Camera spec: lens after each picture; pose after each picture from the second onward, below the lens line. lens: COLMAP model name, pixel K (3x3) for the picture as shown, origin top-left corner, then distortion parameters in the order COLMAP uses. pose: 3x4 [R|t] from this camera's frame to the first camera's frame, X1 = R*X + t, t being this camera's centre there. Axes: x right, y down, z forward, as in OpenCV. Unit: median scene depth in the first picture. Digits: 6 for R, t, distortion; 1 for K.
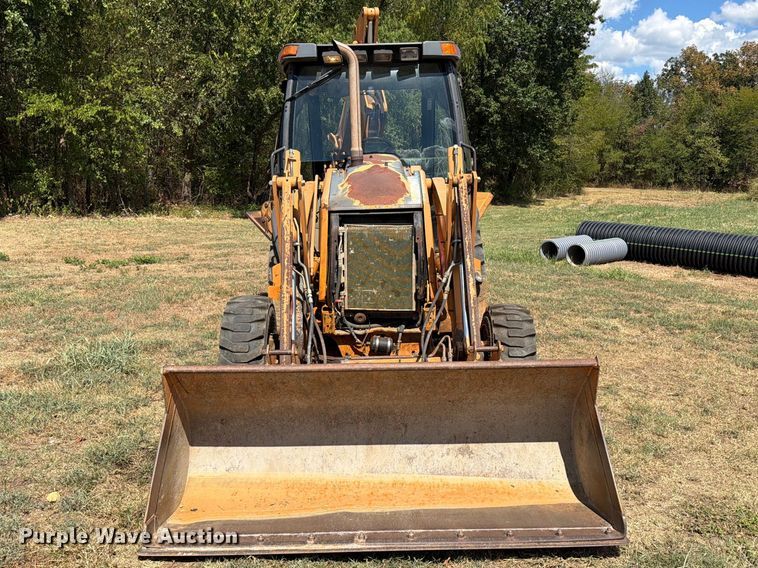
lens RADIAL K [[716.7, 0, 398.2], [0, 716.7, 310.4], [0, 0, 1]] dist [0.012614, 0.000000]
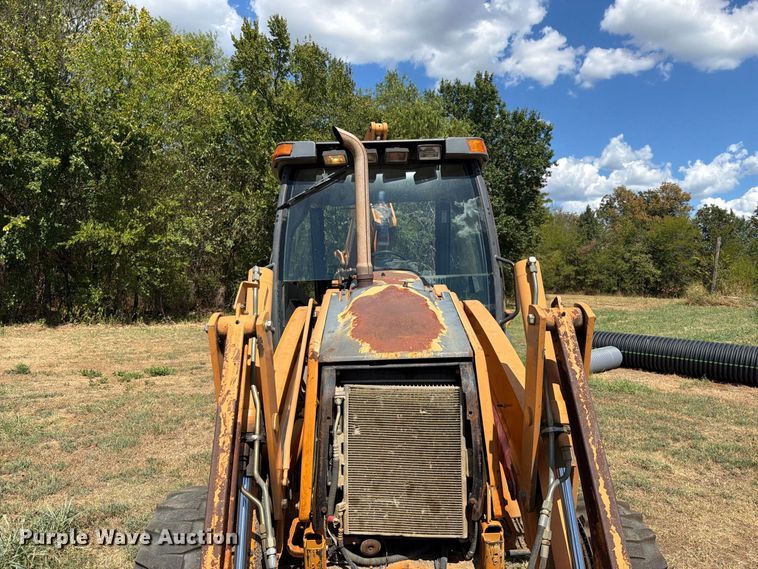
lens RADIAL K [[543.0, 0, 380.4], [0, 543.0, 284.4], [0, 0, 1]] dist [0.031017, -0.045571]
pose [[0.999703, -0.007425, -0.023220, -0.017923], [0.002978, 0.982554, -0.185953, -0.062661], [0.024195, 0.185828, 0.982284, 0.282285]]
